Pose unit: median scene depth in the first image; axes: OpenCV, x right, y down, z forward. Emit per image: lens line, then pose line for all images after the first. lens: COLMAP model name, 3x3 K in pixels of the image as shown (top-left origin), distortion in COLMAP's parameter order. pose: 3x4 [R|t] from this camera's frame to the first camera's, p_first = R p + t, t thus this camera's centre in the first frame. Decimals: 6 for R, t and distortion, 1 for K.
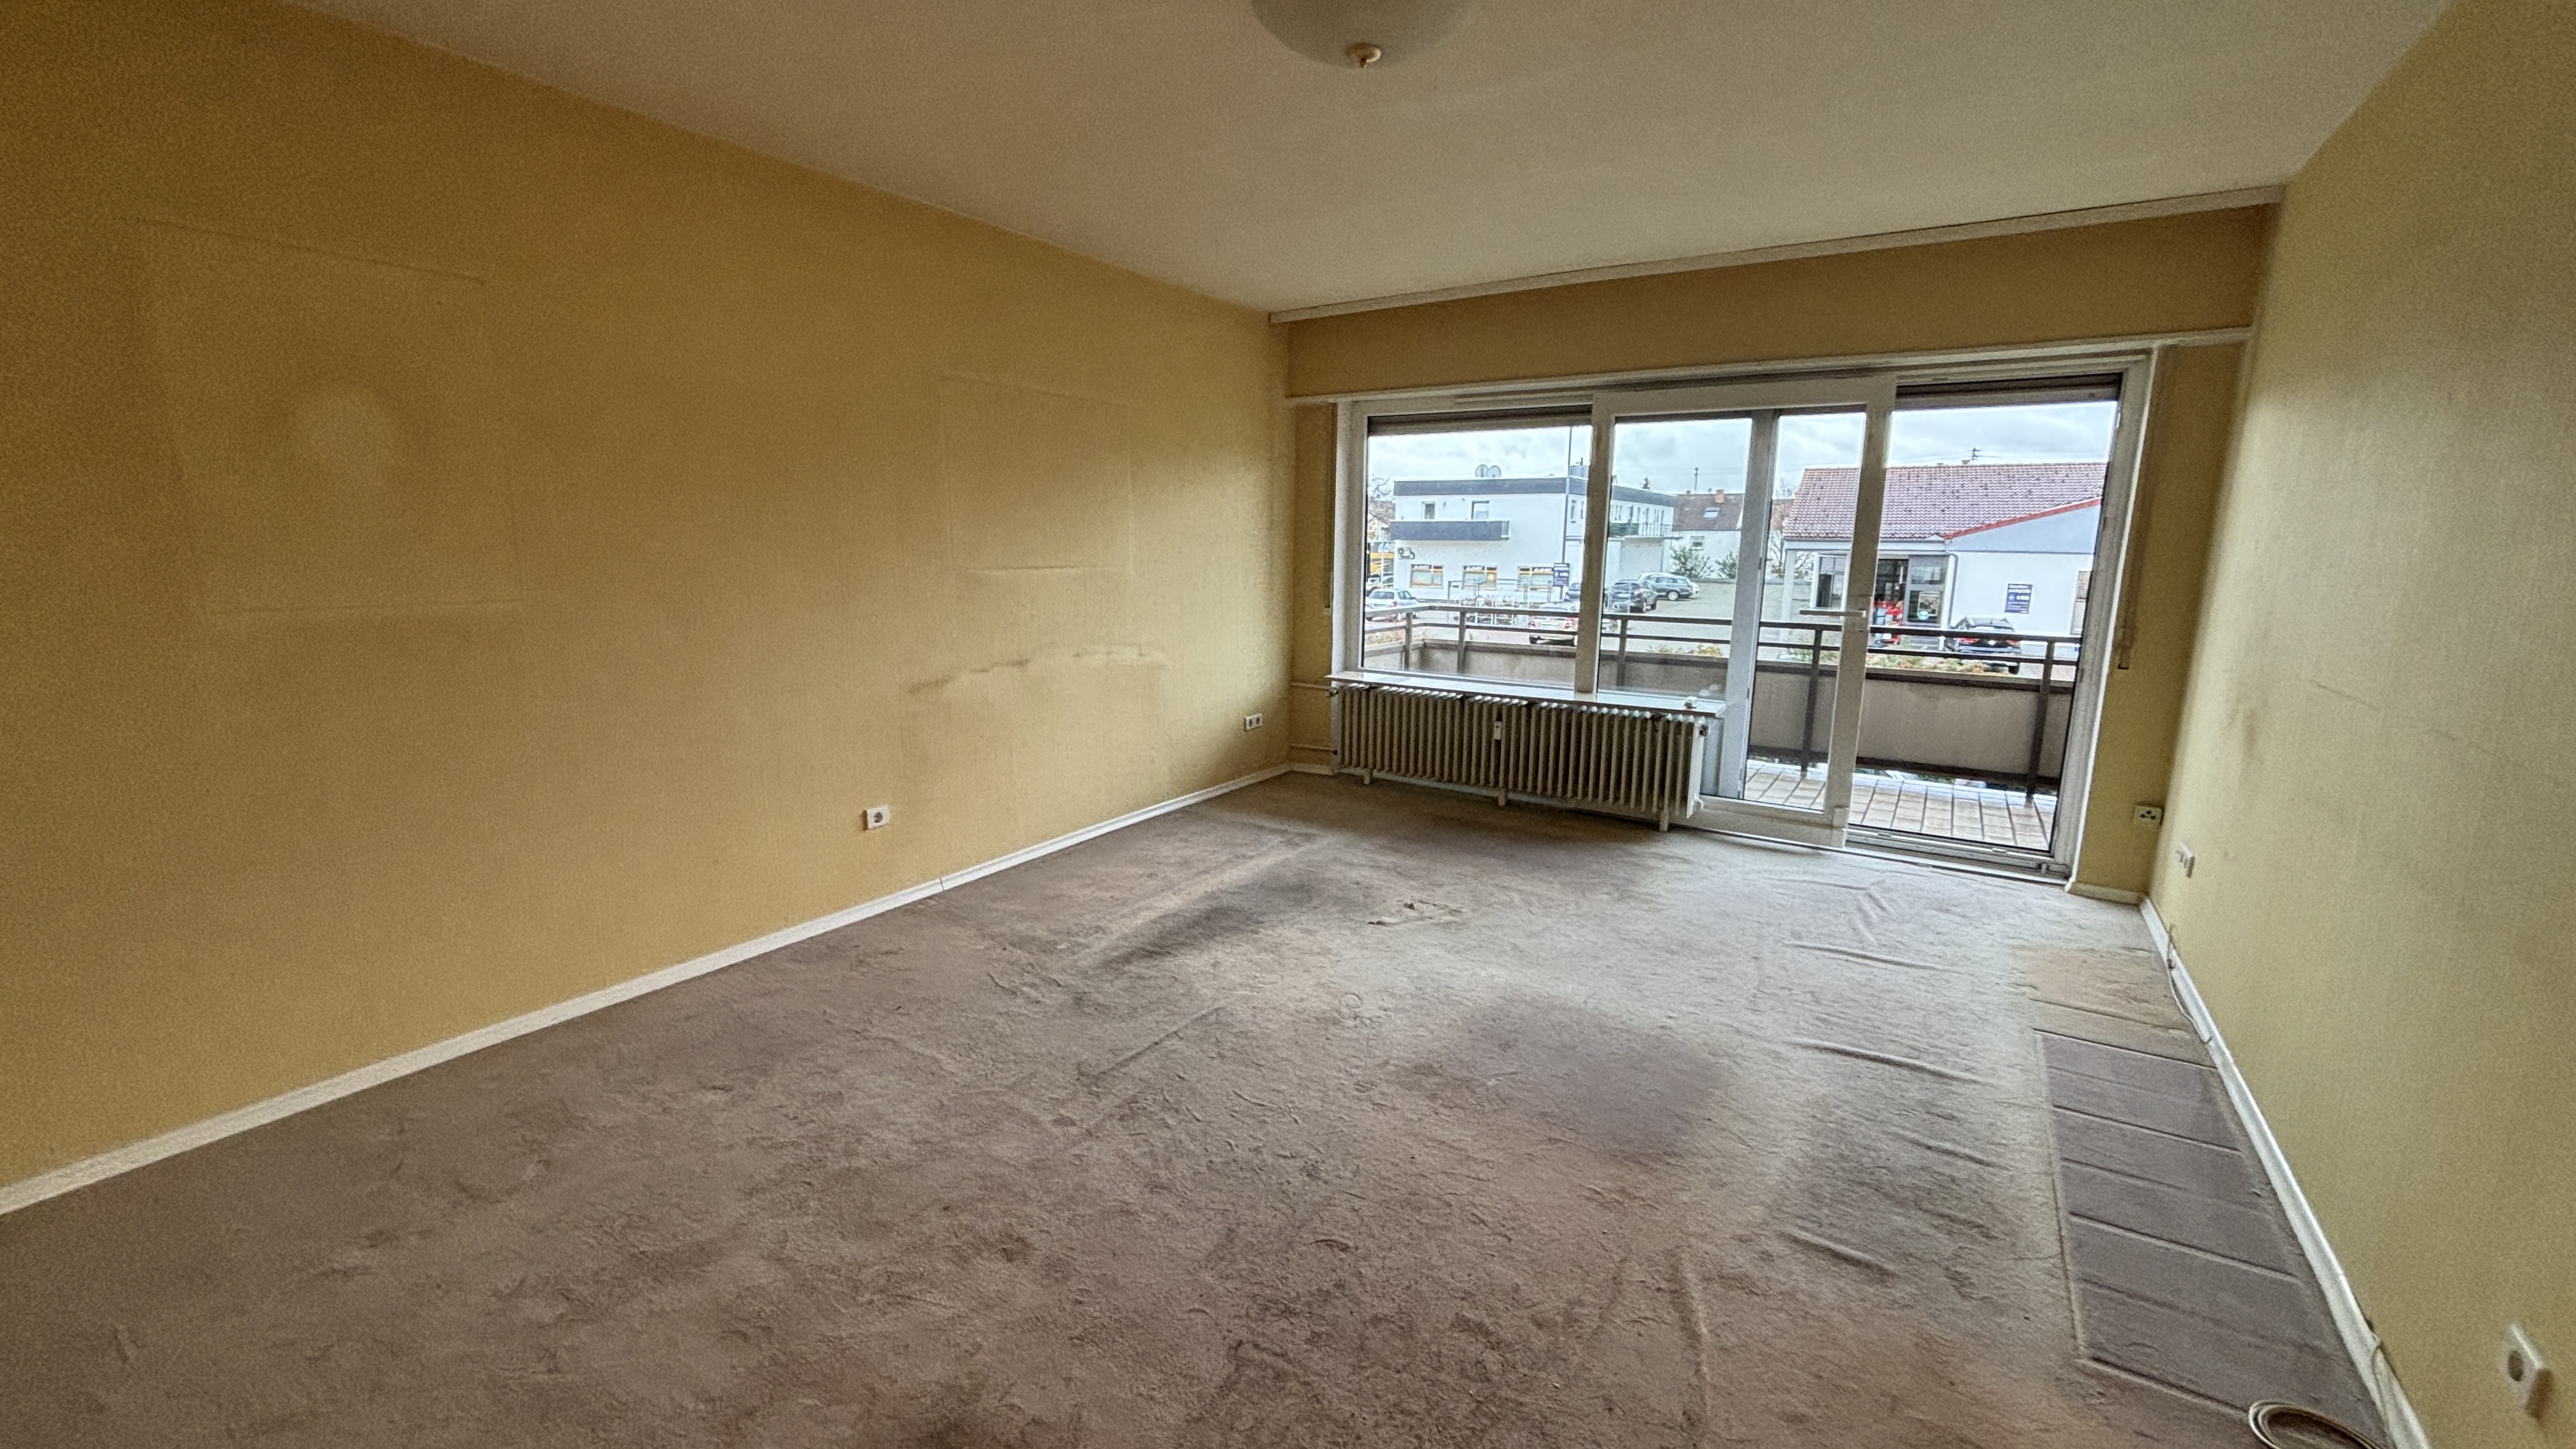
lens RADIAL K [[1026.4, 0, 1290.8], [0, 1026.4, 749.7], [0, 0, 1]] dist [0.000008, -0.000049]
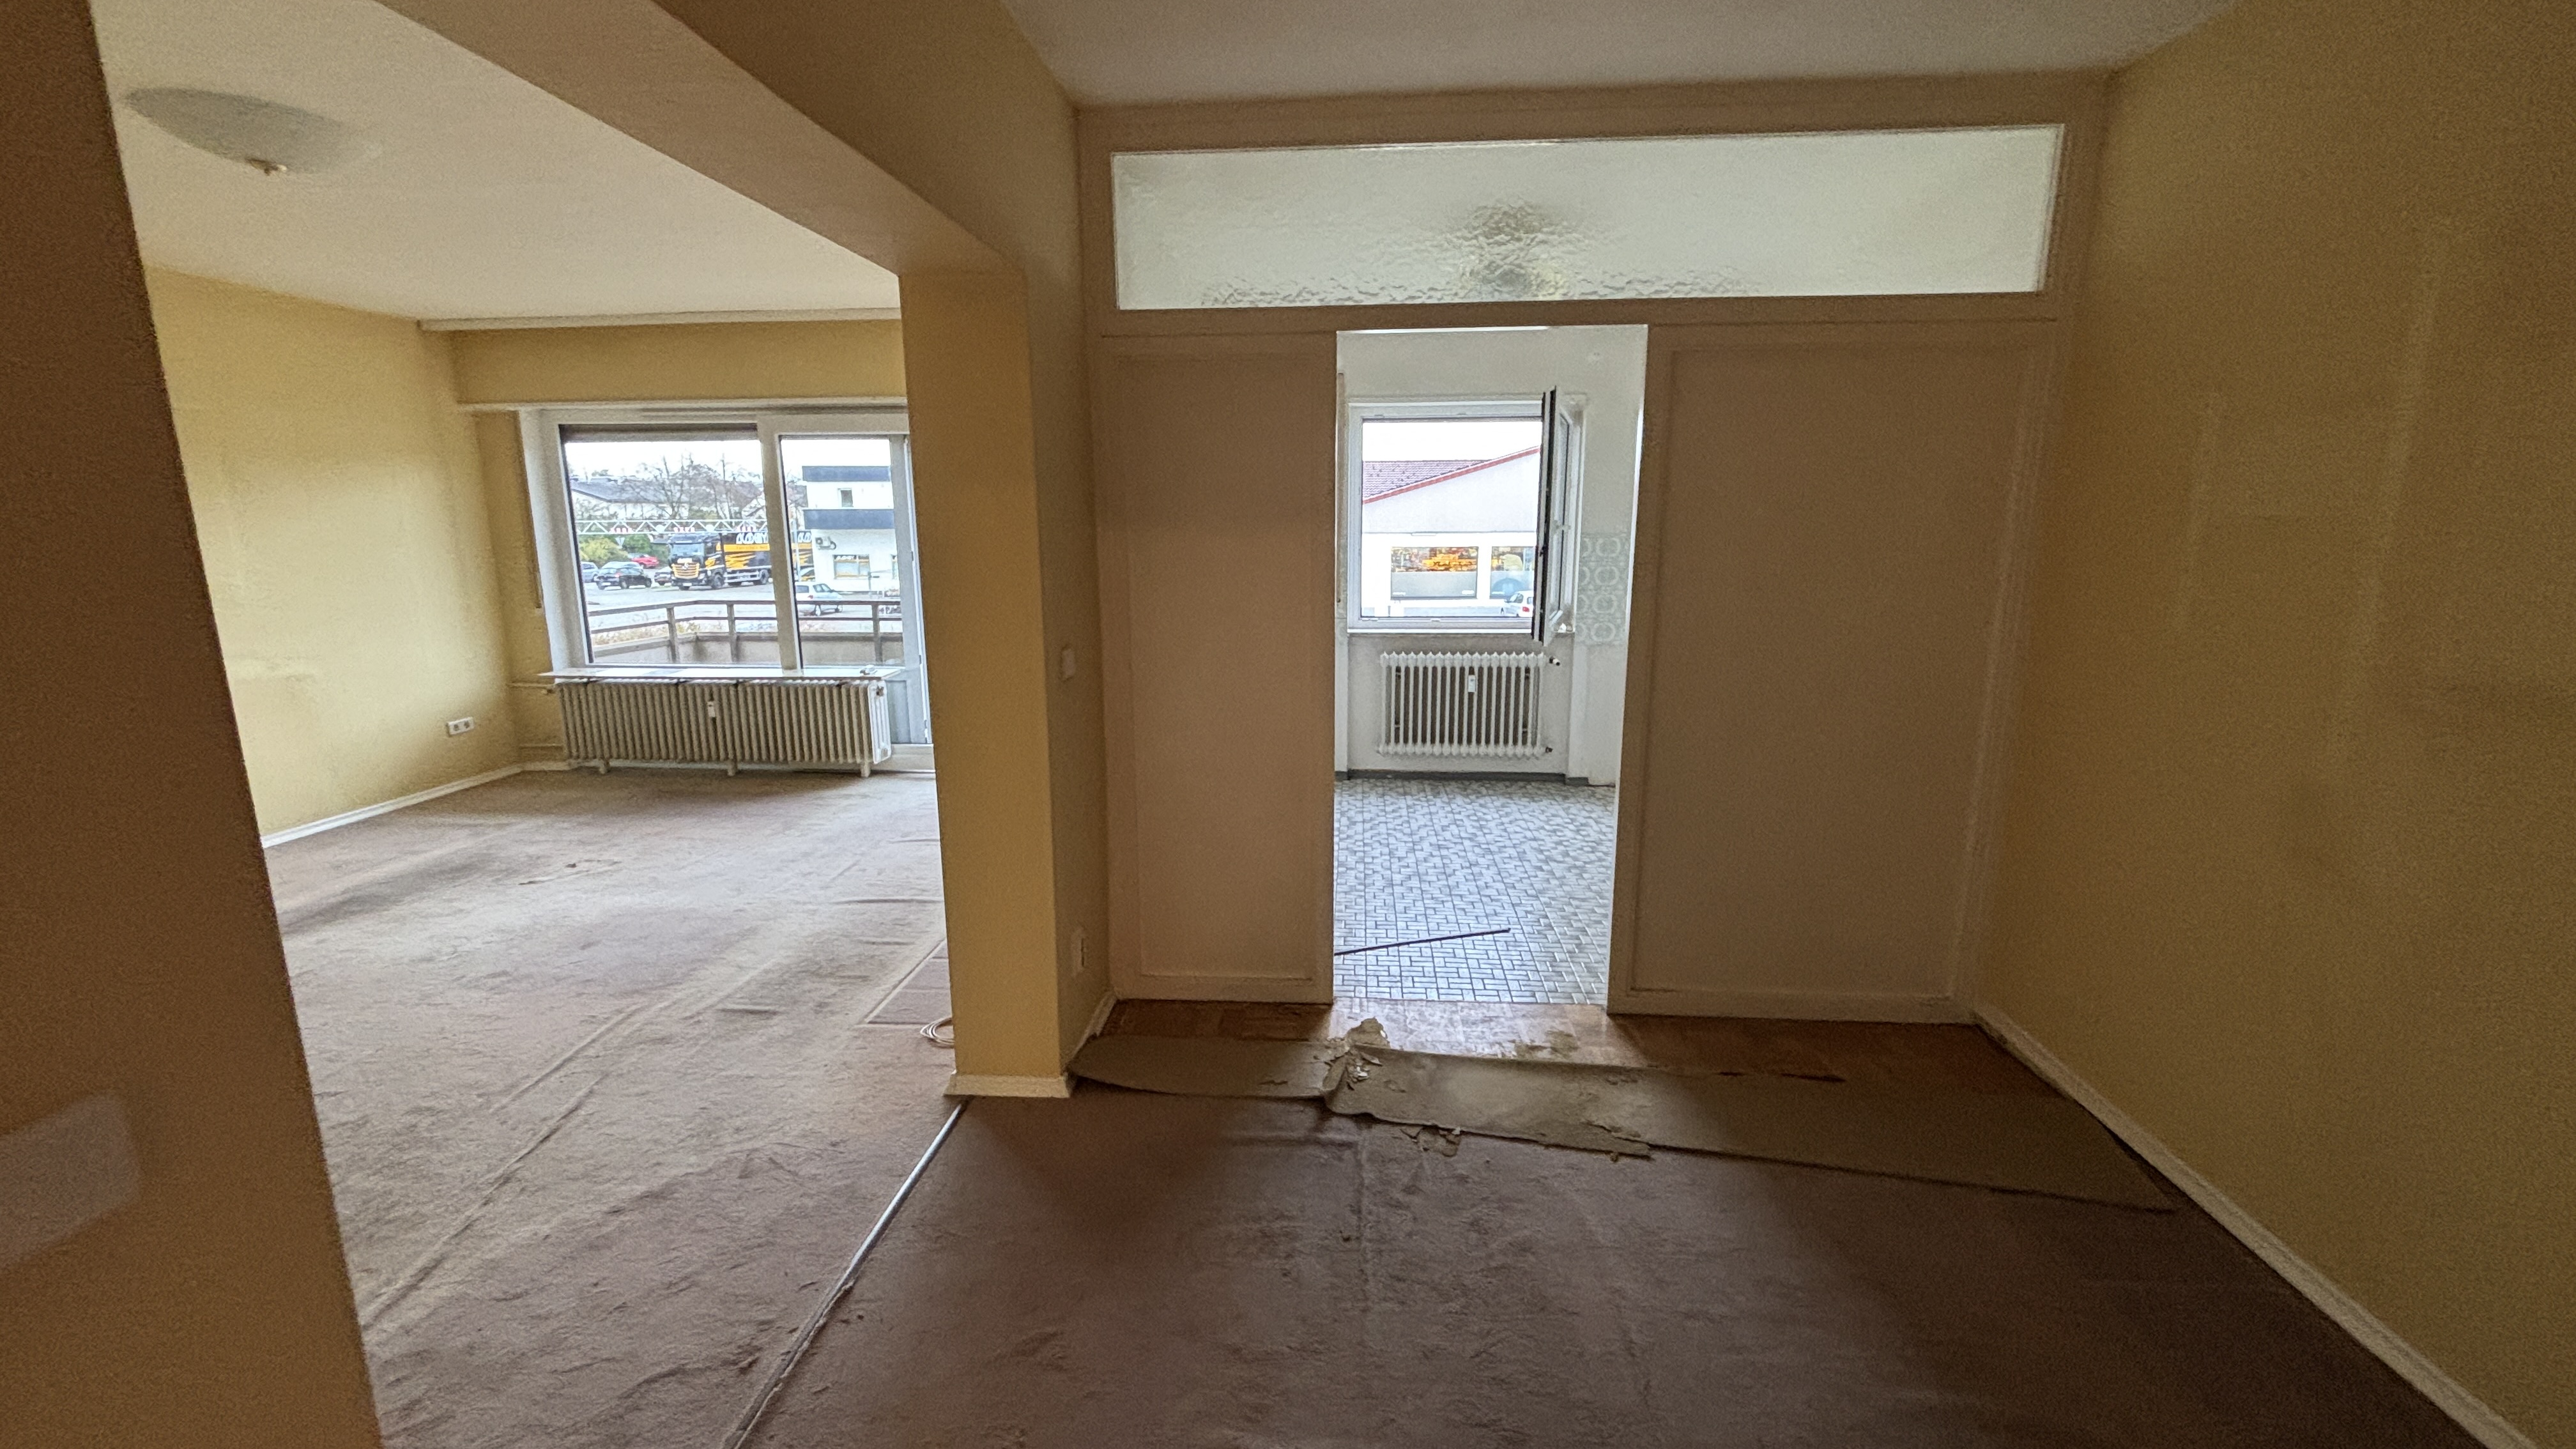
lens RADIAL K [[1045.0, 0, 1283.4], [0, 1045.0, 728.4], [0, 0, 1]] dist [-0.001127, -0.000153]
pose [[0.878599, -0.109149, 0.464919, 0.208944], [0.113253, 0.993381, 0.019191, 0.049573], [-0.463936, 0.035792, 0.885145, -0.291779]]
